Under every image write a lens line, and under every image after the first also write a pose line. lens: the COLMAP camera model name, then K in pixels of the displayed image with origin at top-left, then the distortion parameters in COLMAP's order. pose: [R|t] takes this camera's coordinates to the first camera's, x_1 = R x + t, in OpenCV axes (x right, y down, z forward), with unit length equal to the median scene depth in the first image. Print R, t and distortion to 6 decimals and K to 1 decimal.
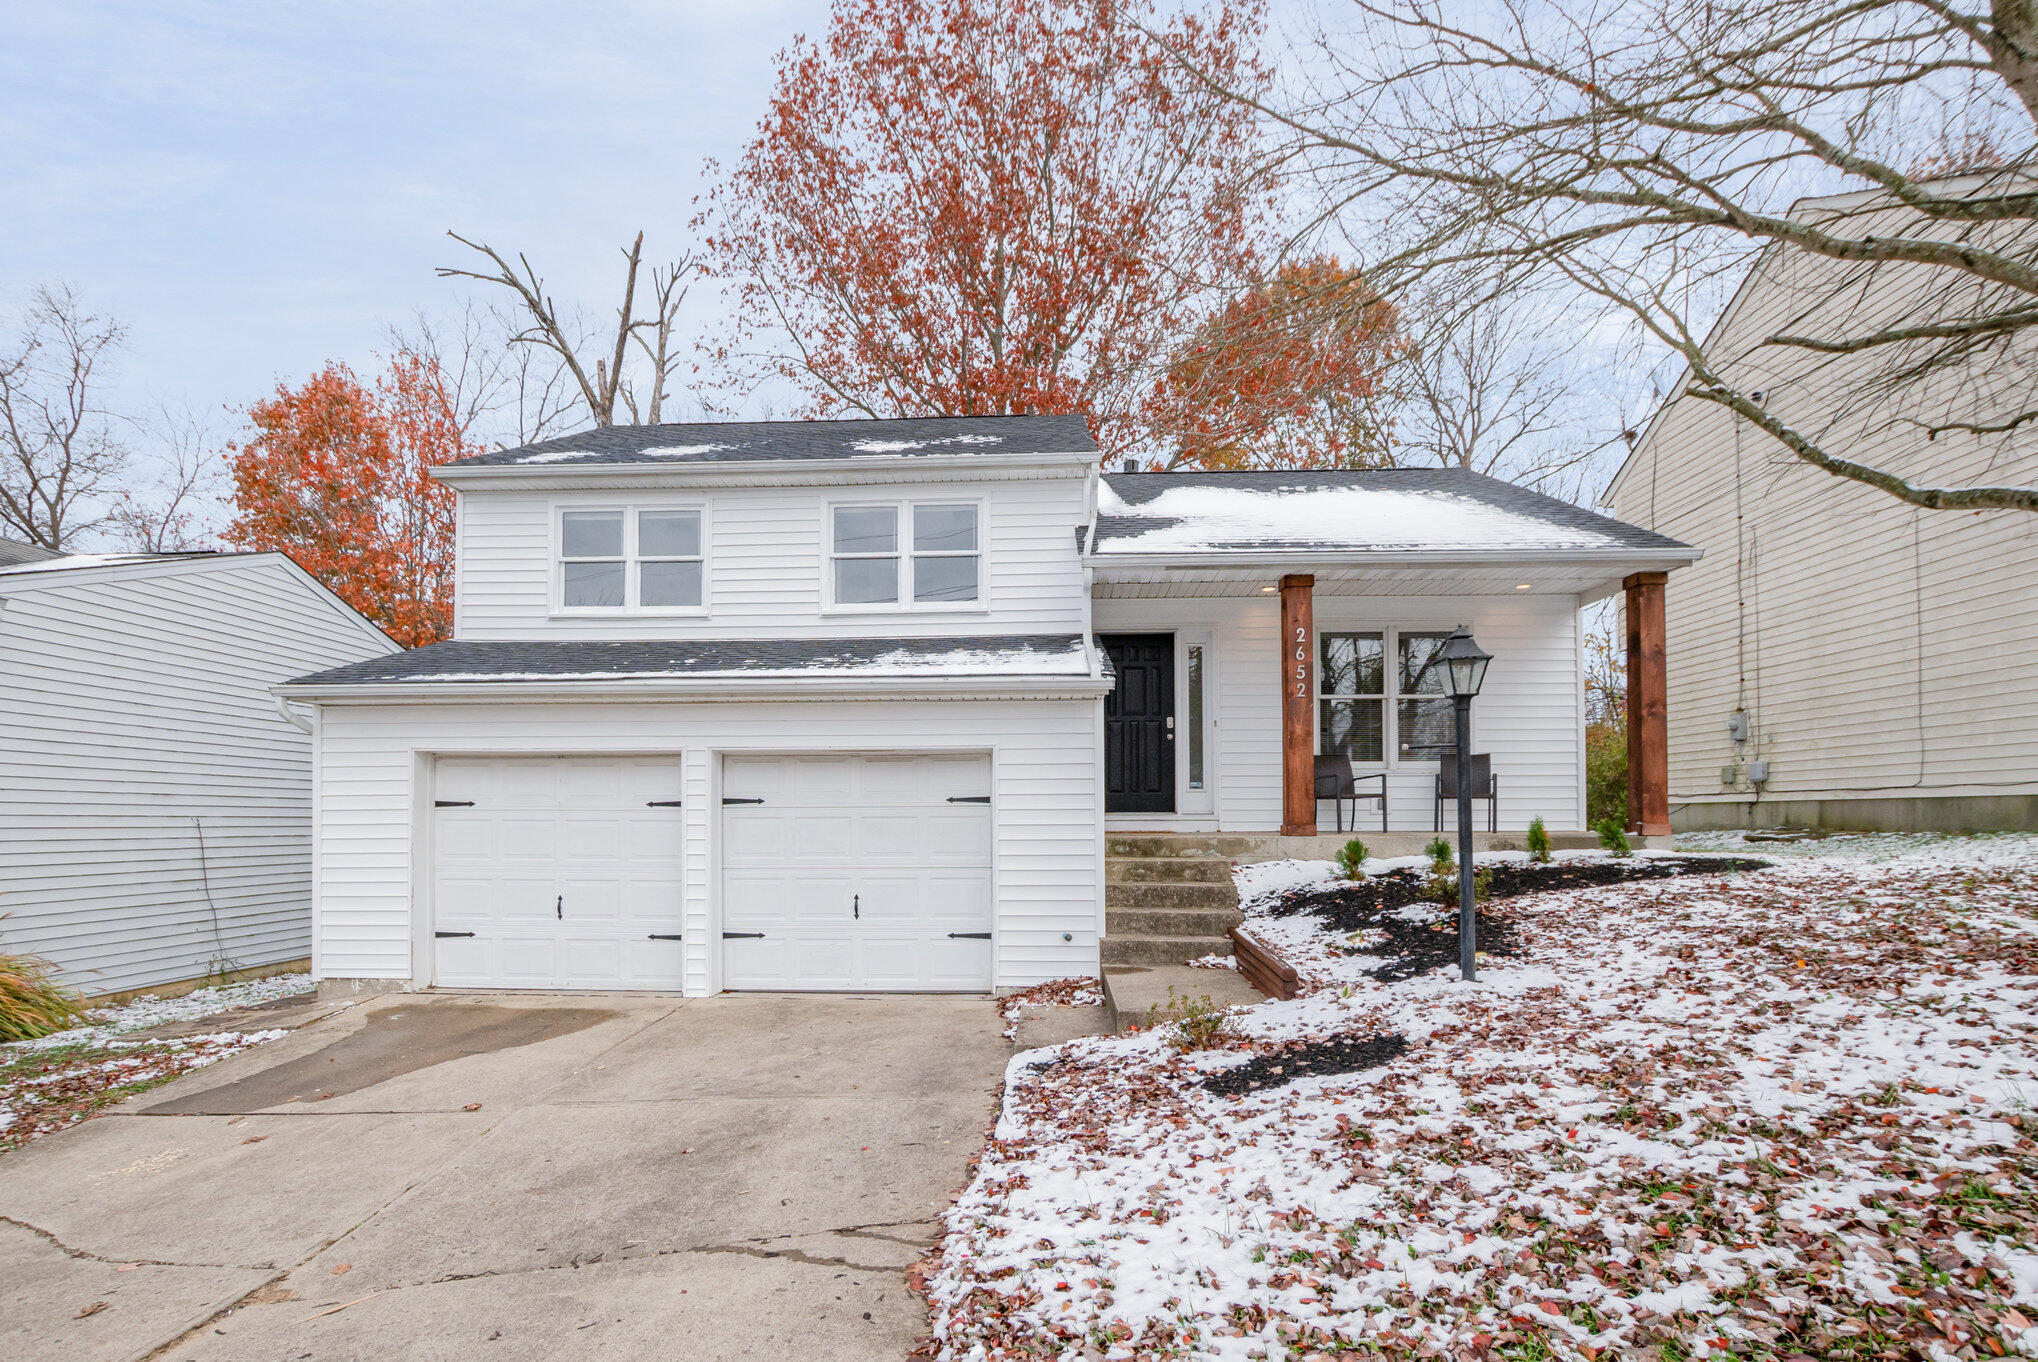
lens RADIAL K [[907.3, 0, 1000.1], [0, 907.3, 808.2], [0, 0, 1]] dist [0.000222, -0.000143]
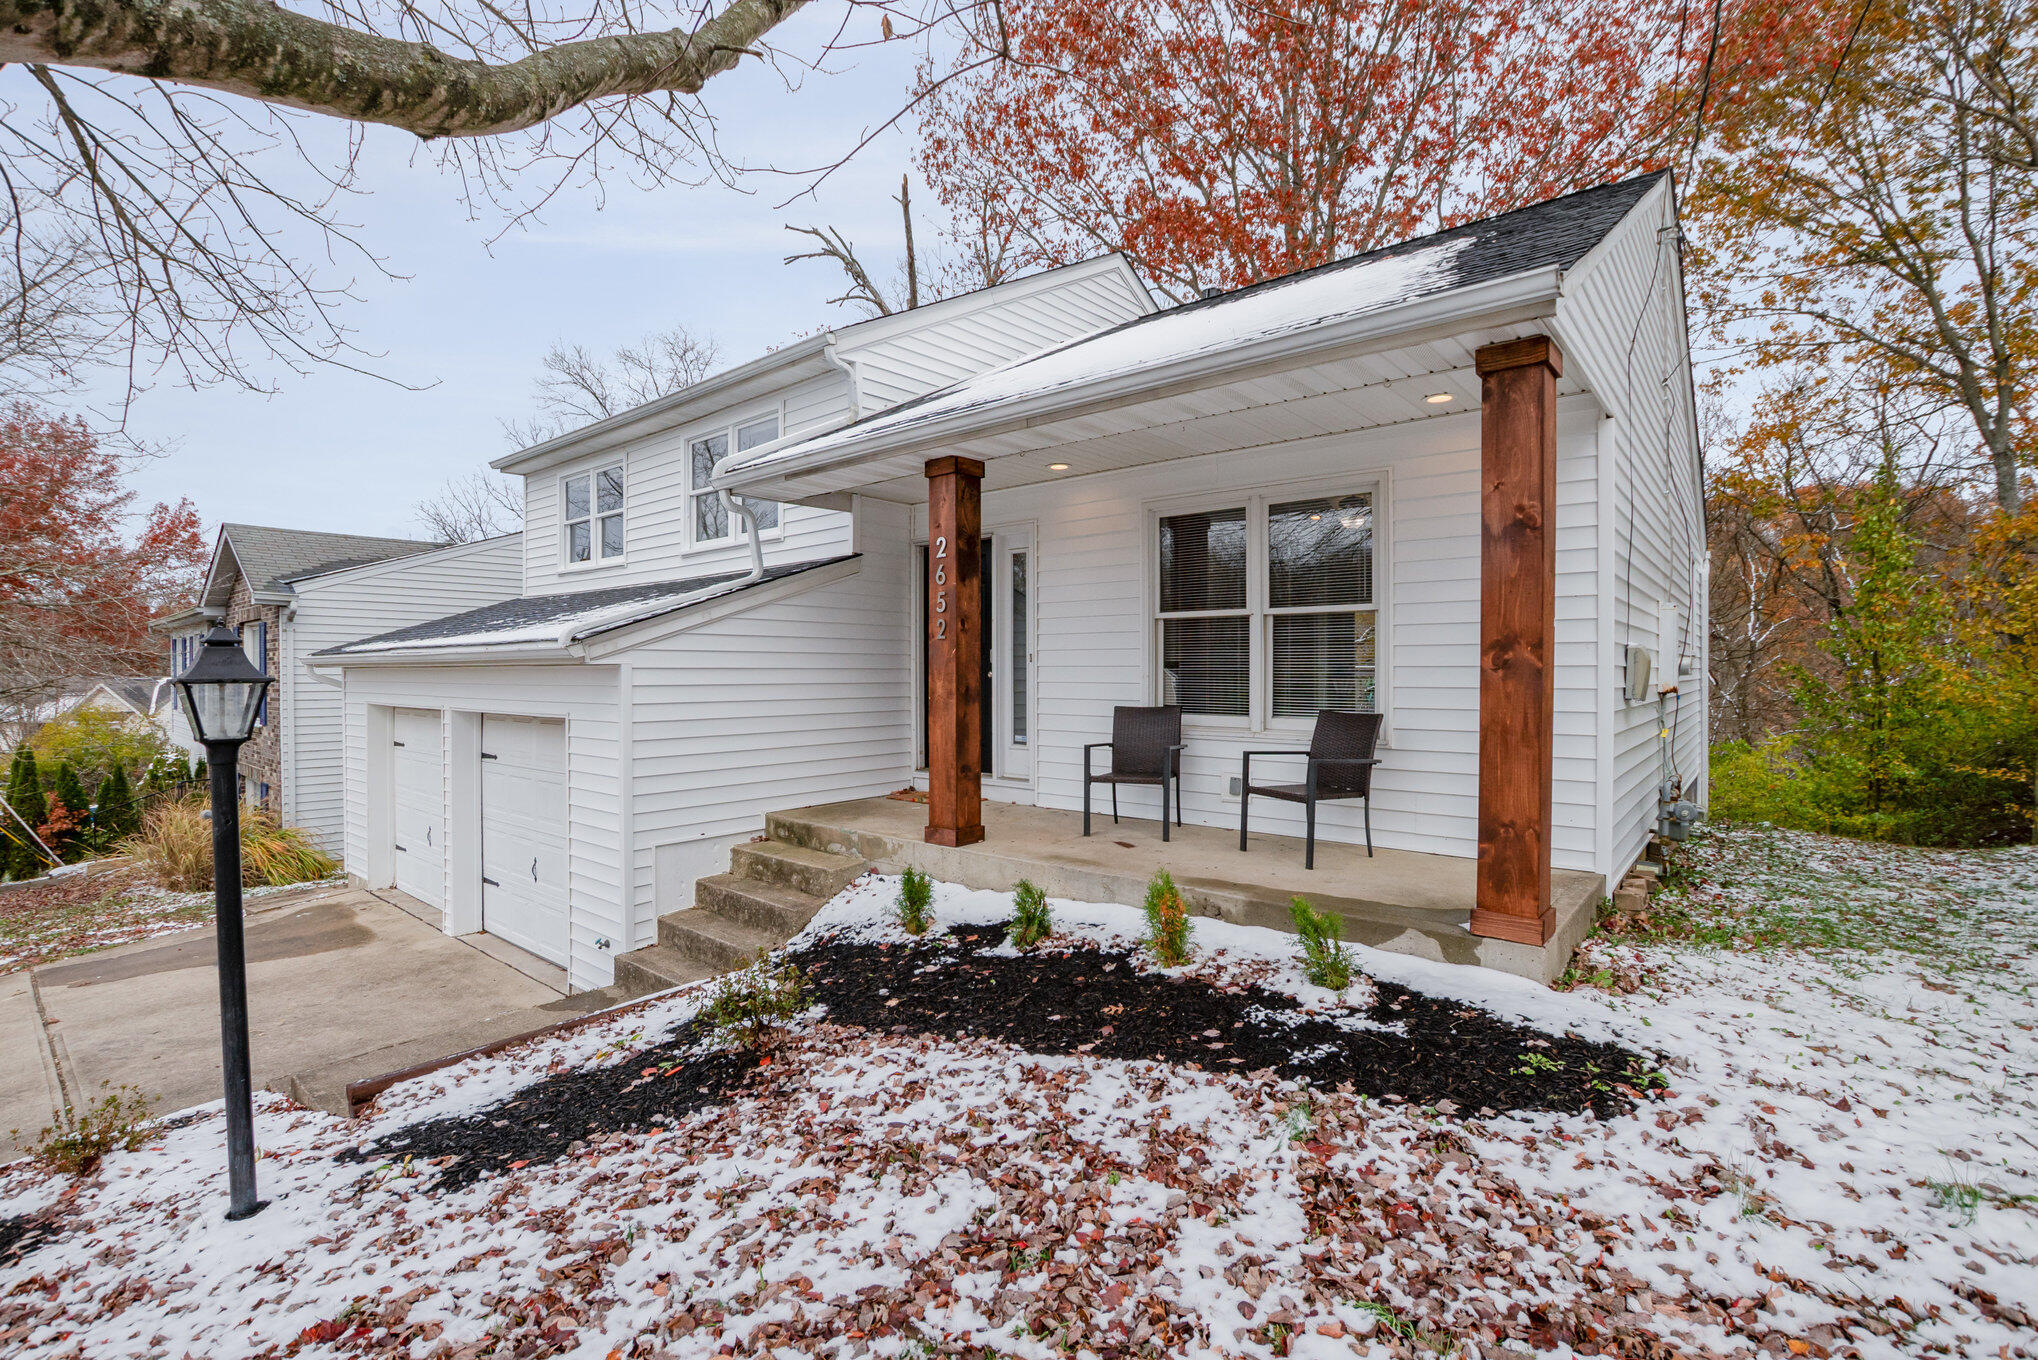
lens RADIAL K [[895.7, 0, 1024.3], [0, 895.7, 679.7], [0, 0, 1]] dist [0.001593, -0.000181]
pose [[0.805511, 0.002566, -0.592576, 0.662673], [0.003901, 0.999946, 0.009632, -0.082581], [0.592568, -0.010070, 0.805457, 0.417230]]
